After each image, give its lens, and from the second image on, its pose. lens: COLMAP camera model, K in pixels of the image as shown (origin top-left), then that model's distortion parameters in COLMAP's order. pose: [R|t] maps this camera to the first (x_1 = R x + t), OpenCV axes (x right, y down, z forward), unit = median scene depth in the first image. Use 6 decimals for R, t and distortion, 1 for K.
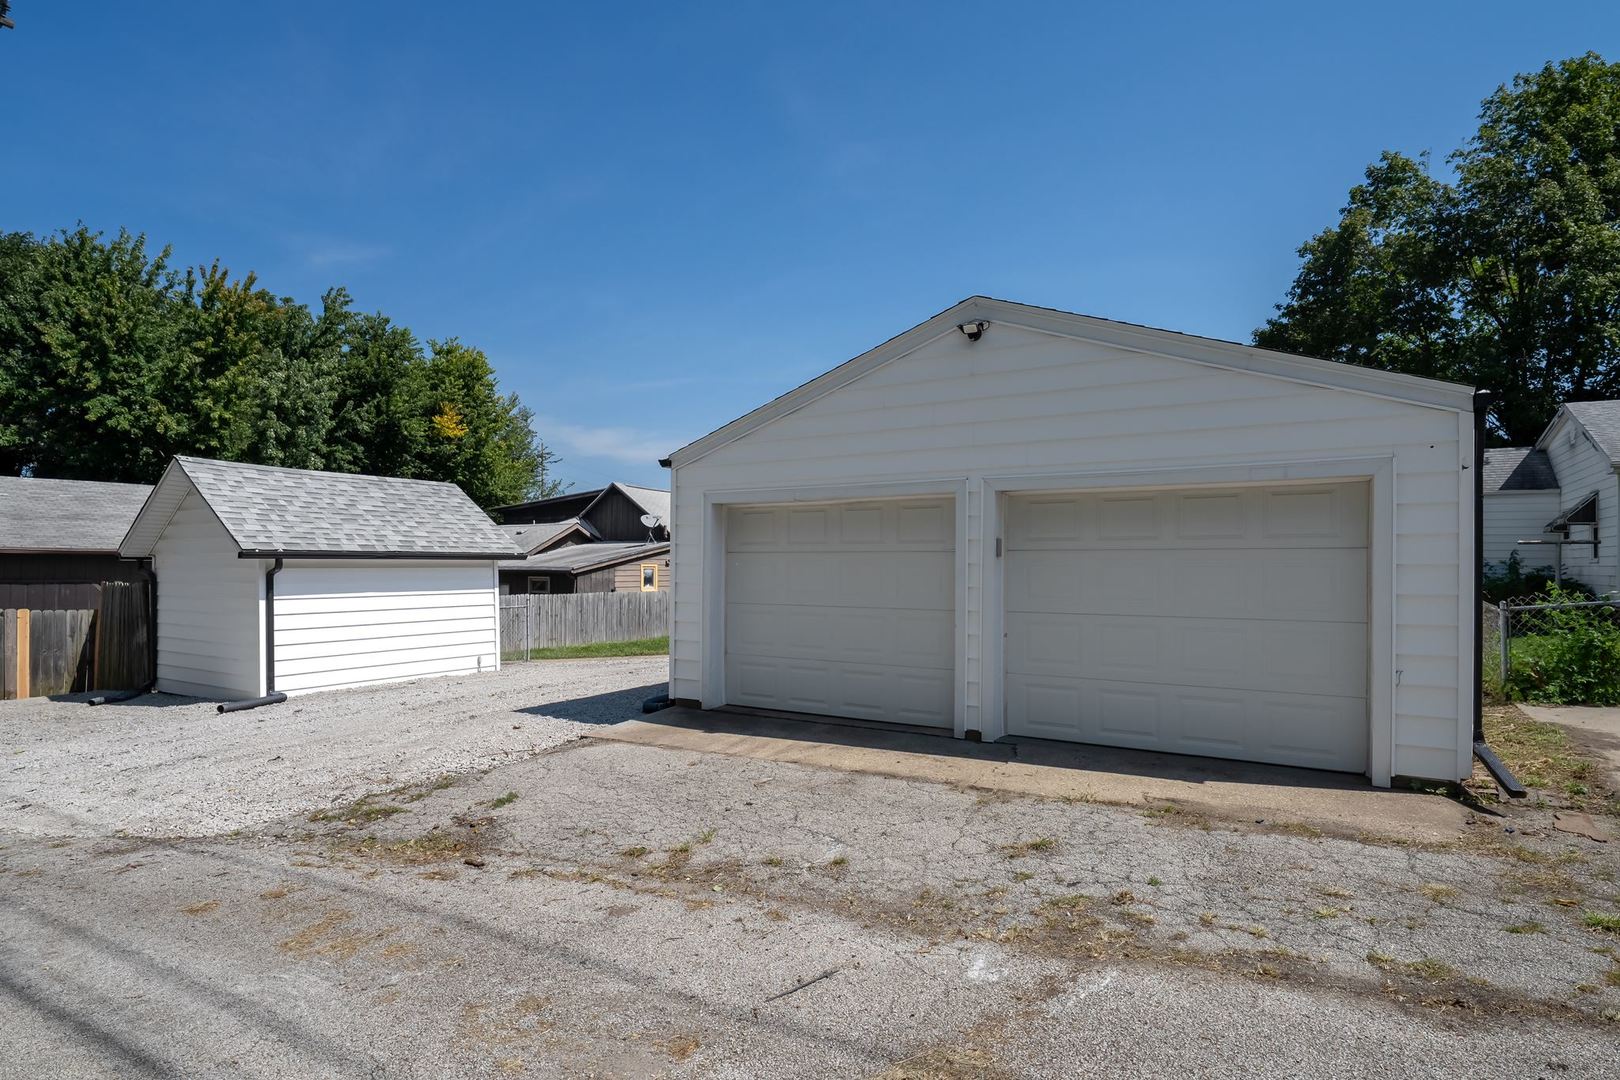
lens RADIAL K [[833.4, 0, 809.3], [0, 833.4, 549.5], [0, 0, 1]] dist [0.000573, 0.003330]
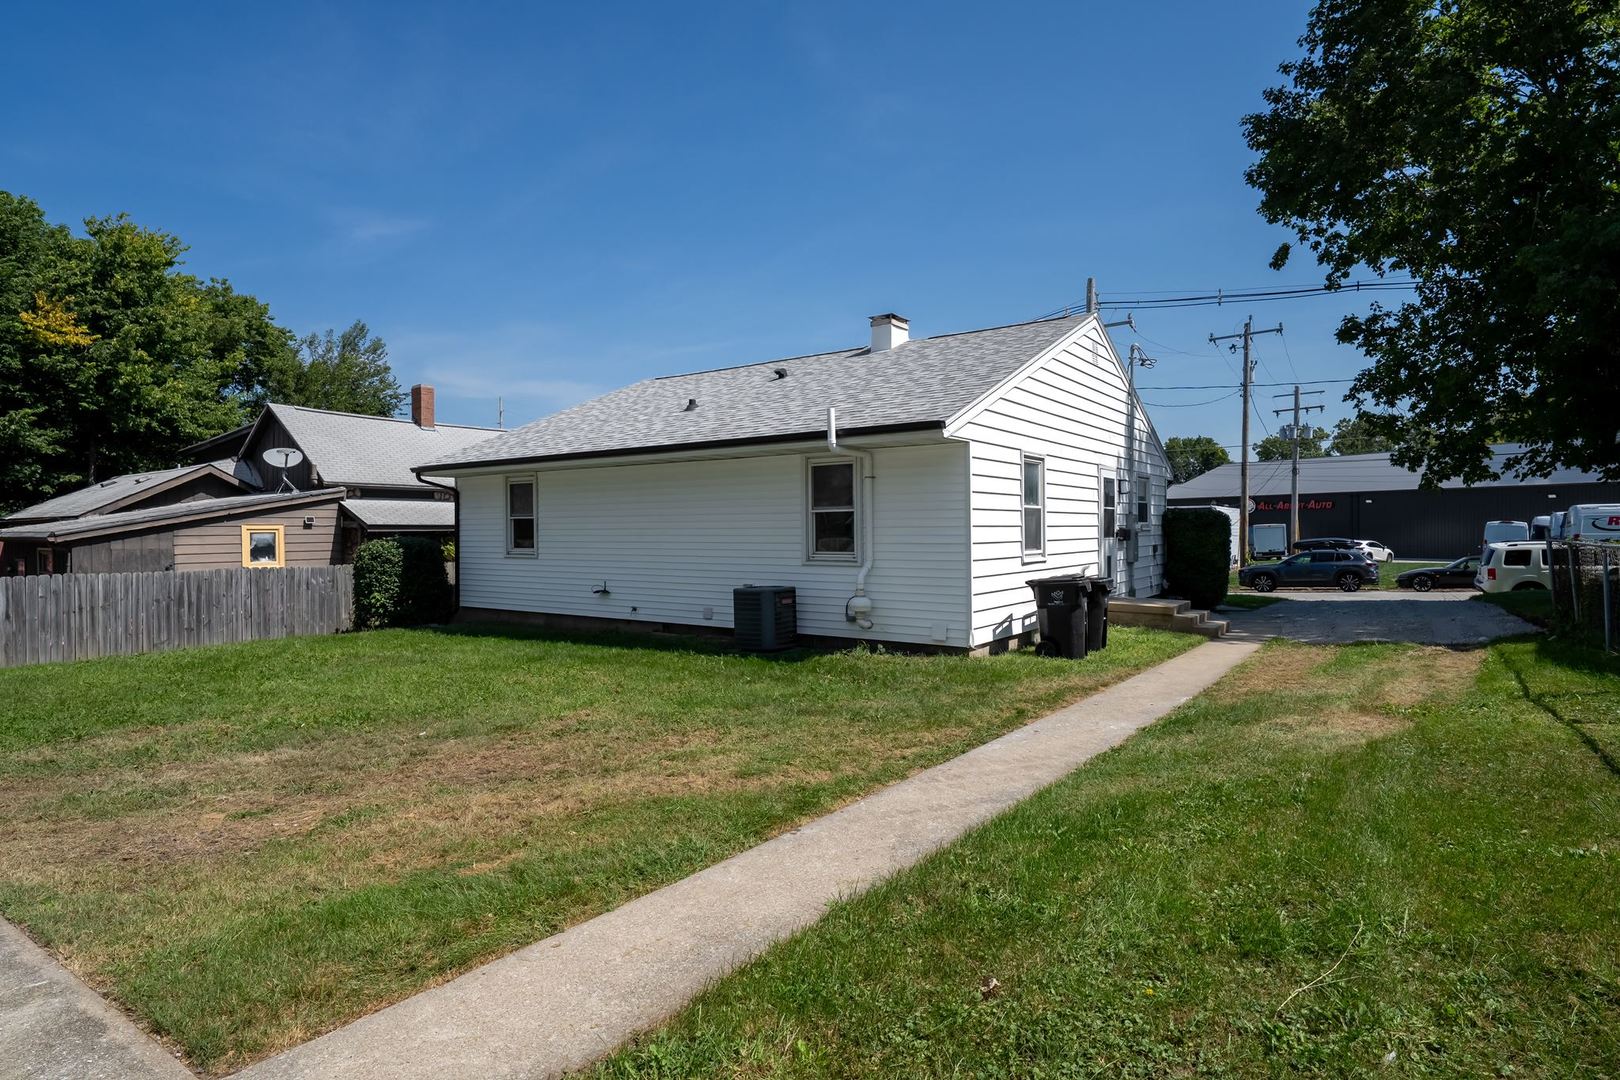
lens RADIAL K [[833.4, 0, 799.0], [0, 833.4, 531.3], [0, 0, 1]] dist [0.000573, 0.003330]
pose [[0.998394, -0.015017, -0.054628, 0.247928], [0.016346, 0.999579, 0.023955, 0.013670], [0.054245, -0.024809, 0.998219, 0.388292]]
